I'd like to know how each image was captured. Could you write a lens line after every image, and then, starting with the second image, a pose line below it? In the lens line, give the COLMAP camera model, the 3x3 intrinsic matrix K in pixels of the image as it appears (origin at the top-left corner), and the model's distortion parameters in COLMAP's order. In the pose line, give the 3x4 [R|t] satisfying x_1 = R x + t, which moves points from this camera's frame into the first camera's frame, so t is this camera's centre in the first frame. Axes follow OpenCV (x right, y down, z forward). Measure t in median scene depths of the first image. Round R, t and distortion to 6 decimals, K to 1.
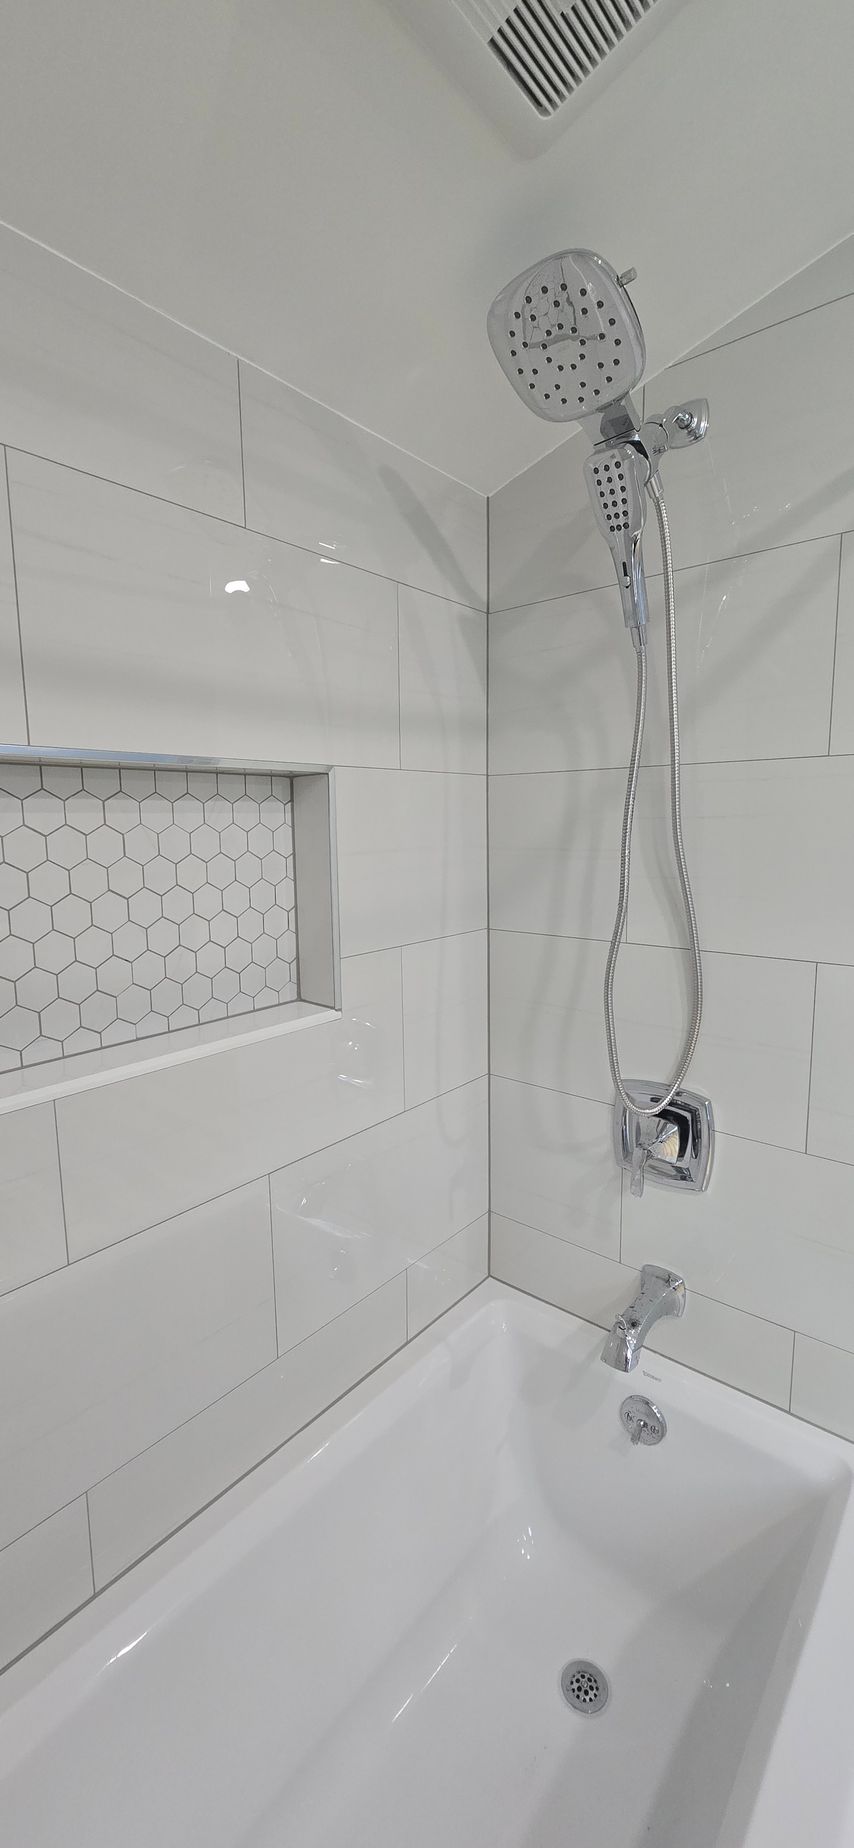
lens RADIAL K [[754.5, 0, 432.1], [0, 754.5, 929.3], [0, 0, 1]] dist [-0.008379, 0.005014]
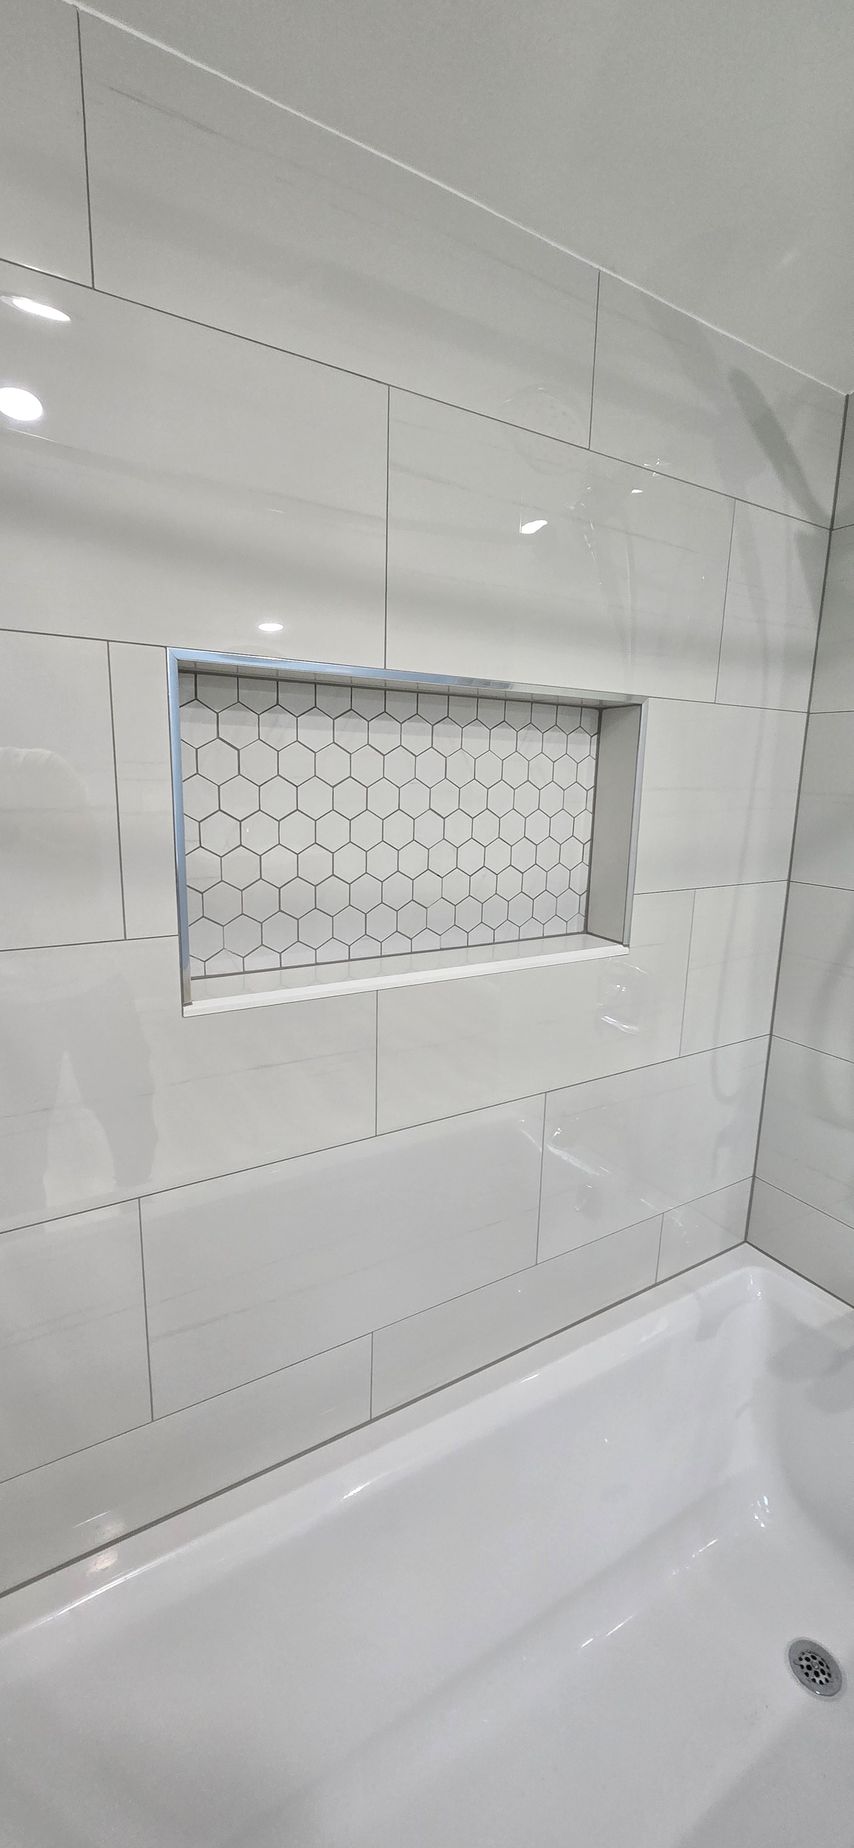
lens RADIAL K [[754.5, 0, 432.1], [0, 754.5, 929.3], [0, 0, 1]] dist [-0.008379, 0.005014]
pose [[0.944586, 0.101051, -0.312324, -0.055455], [-0.081626, 0.993860, 0.074692, 0.031318], [0.317954, -0.045059, 0.947035, -0.029017]]
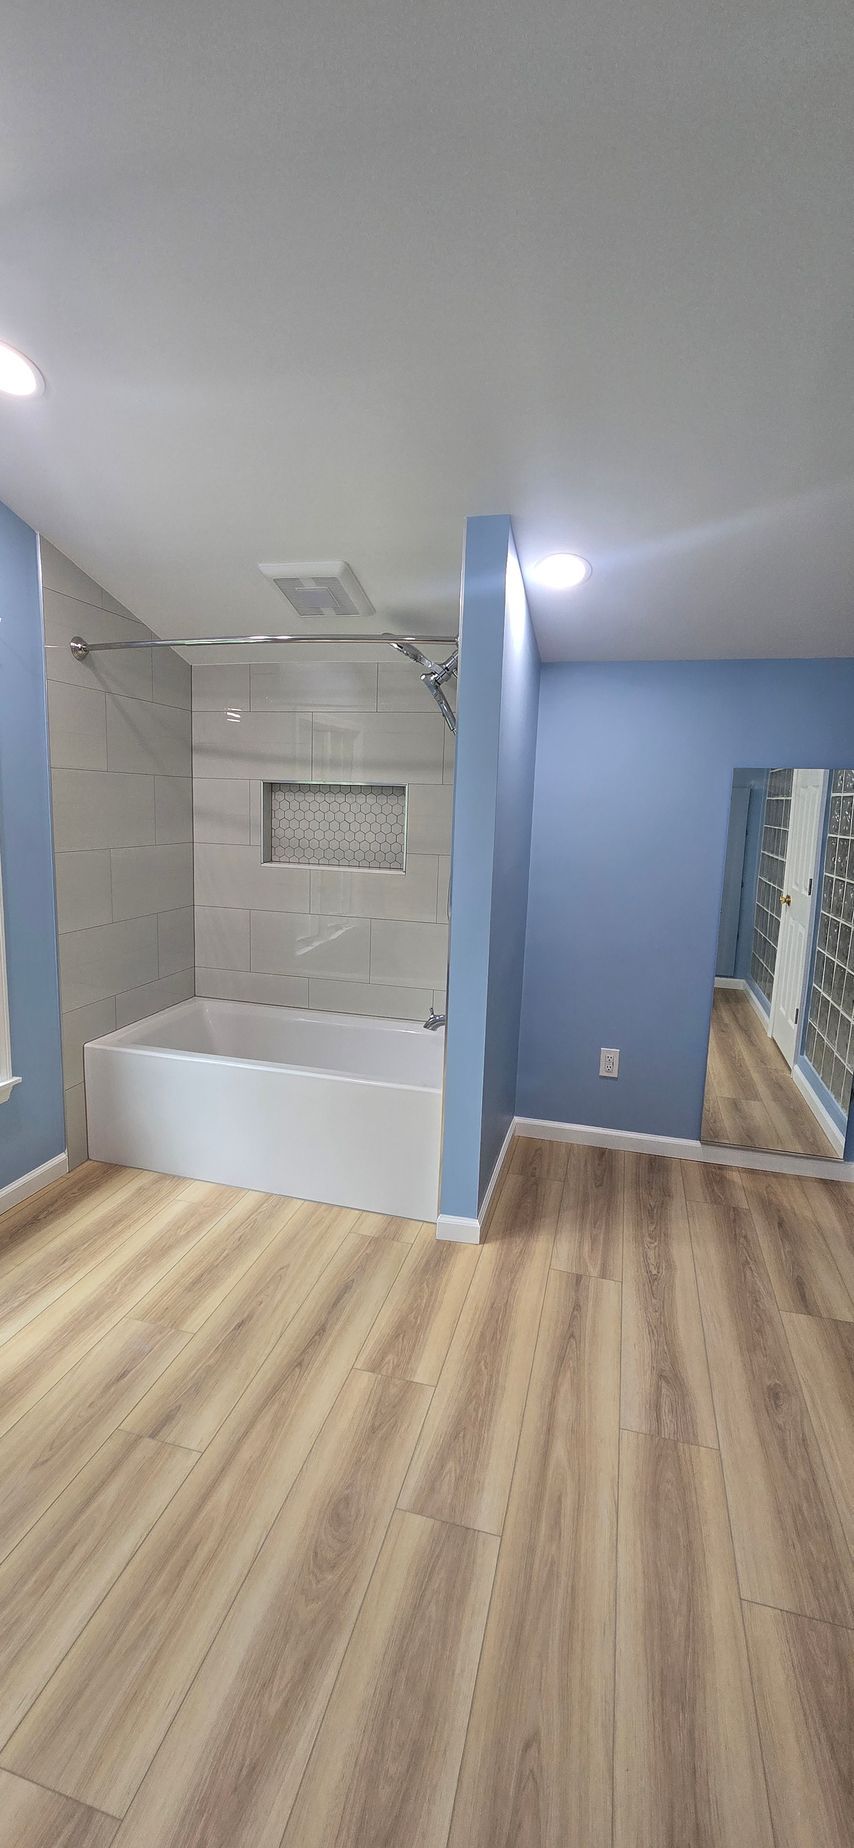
lens RADIAL K [[754.5, 0, 432.1], [0, 754.5, 929.3], [0, 0, 1]] dist [-0.008379, 0.005014]
pose [[0.425097, 0.176527, -0.887767, 2.370039], [-0.169167, 0.979011, 0.113667, -0.018628], [0.889199, 0.101861, 0.446037, -0.120901]]
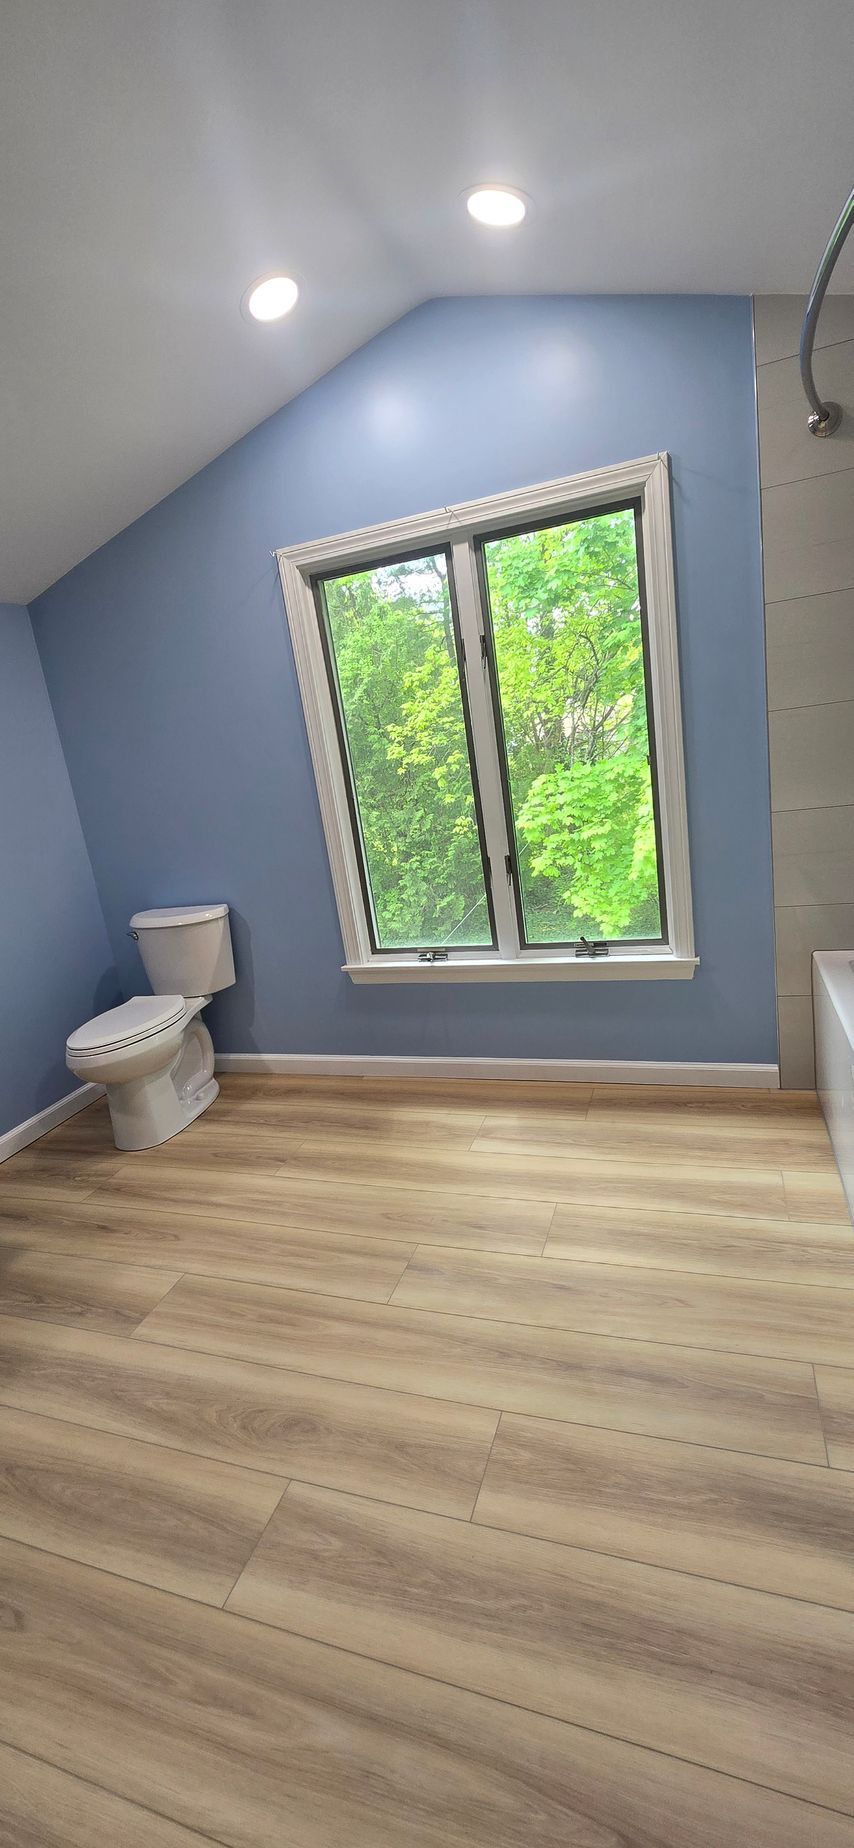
lens RADIAL K [[754.5, 0, 432.1], [0, 754.5, 929.3], [0, 0, 1]] dist [-0.008379, 0.005014]
pose [[-0.924242, 0.220804, -0.311485, 1.344544], [0.093534, 0.921897, 0.375975, -0.082230], [0.370174, 0.318357, -0.872708, 1.321996]]
